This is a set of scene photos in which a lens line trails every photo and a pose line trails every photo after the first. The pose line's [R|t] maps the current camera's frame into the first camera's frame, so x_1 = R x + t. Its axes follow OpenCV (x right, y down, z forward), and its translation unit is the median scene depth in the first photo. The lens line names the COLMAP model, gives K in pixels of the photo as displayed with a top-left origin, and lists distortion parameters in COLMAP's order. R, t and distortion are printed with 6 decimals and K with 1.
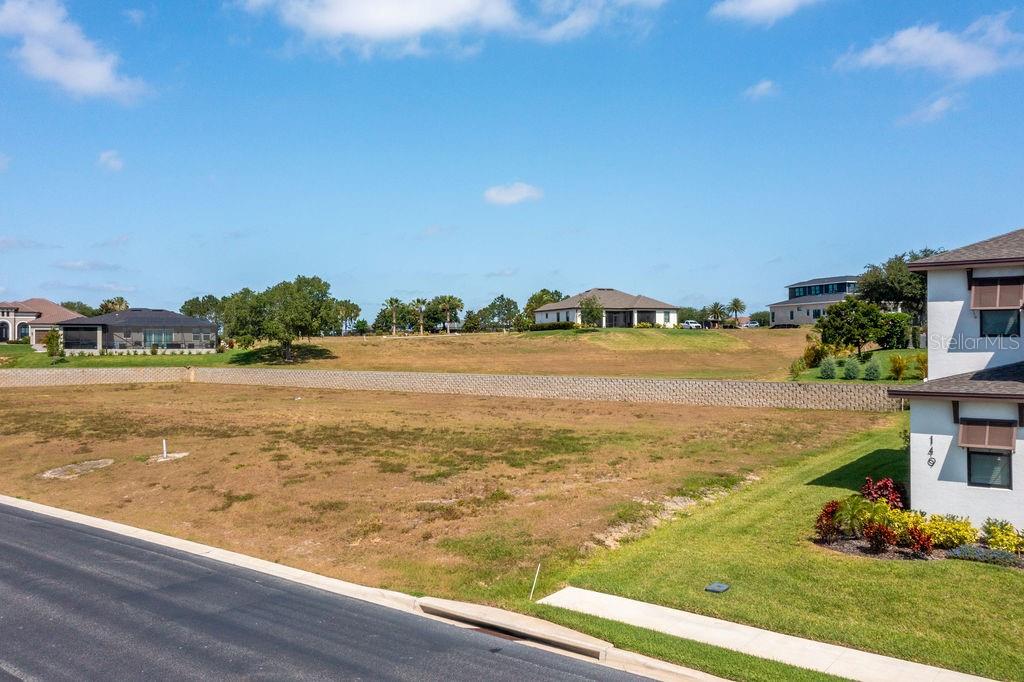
lens RADIAL K [[820.4, 0, 512.0], [0, 820.4, 341.0], [0, 0, 1]] dist [0.005288, 0.005291]
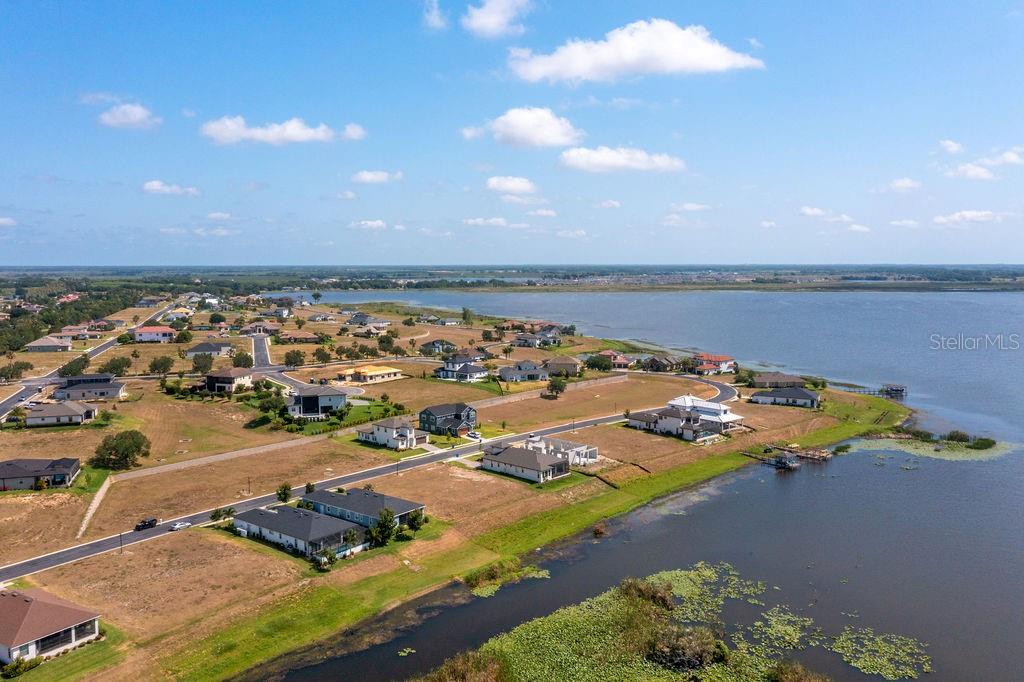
lens RADIAL K [[811.0, 0, 512.0], [0, 811.0, 341.0], [0, 0, 1]] dist [0.003138, 0.009752]
pose [[0.070458, -0.091852, 0.993277, -2.580097], [-0.002365, 0.995733, 0.092247, -0.575799], [-0.997512, -0.008848, 0.069941, -0.355338]]
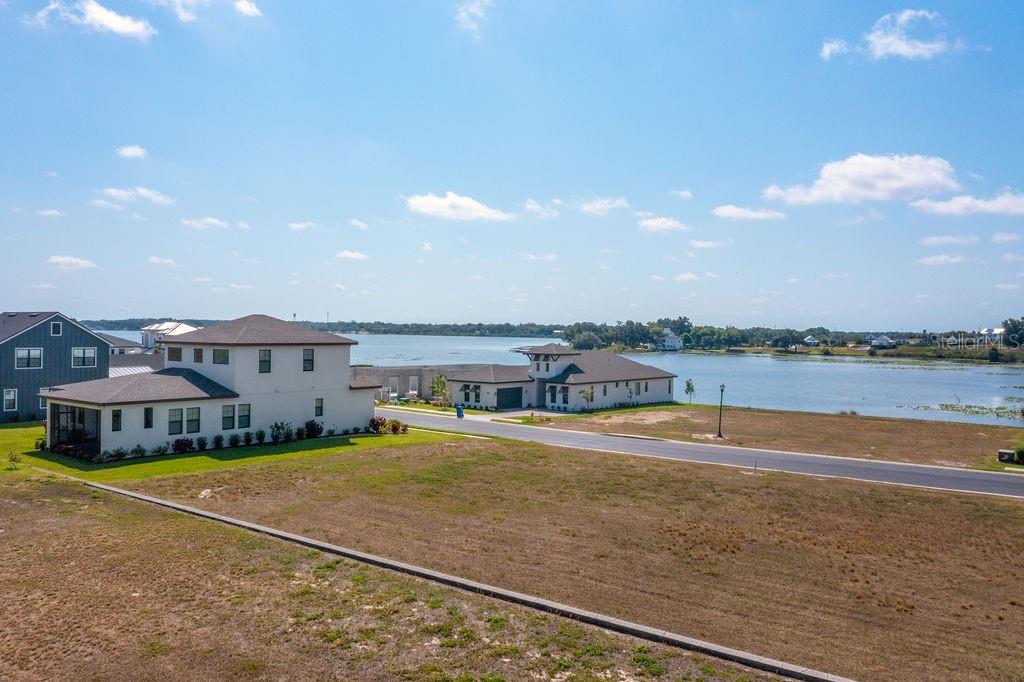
lens RADIAL K [[815.3, 0, 512.0], [0, 815.3, 341.0], [0, 0, 1]] dist [0.004459, 0.012046]
pose [[-0.999579, -0.008696, 0.027686, -0.024214], [-0.008406, 0.999909, 0.010582, -0.031984], [-0.027776, 0.010345, -0.999561, 0.887893]]
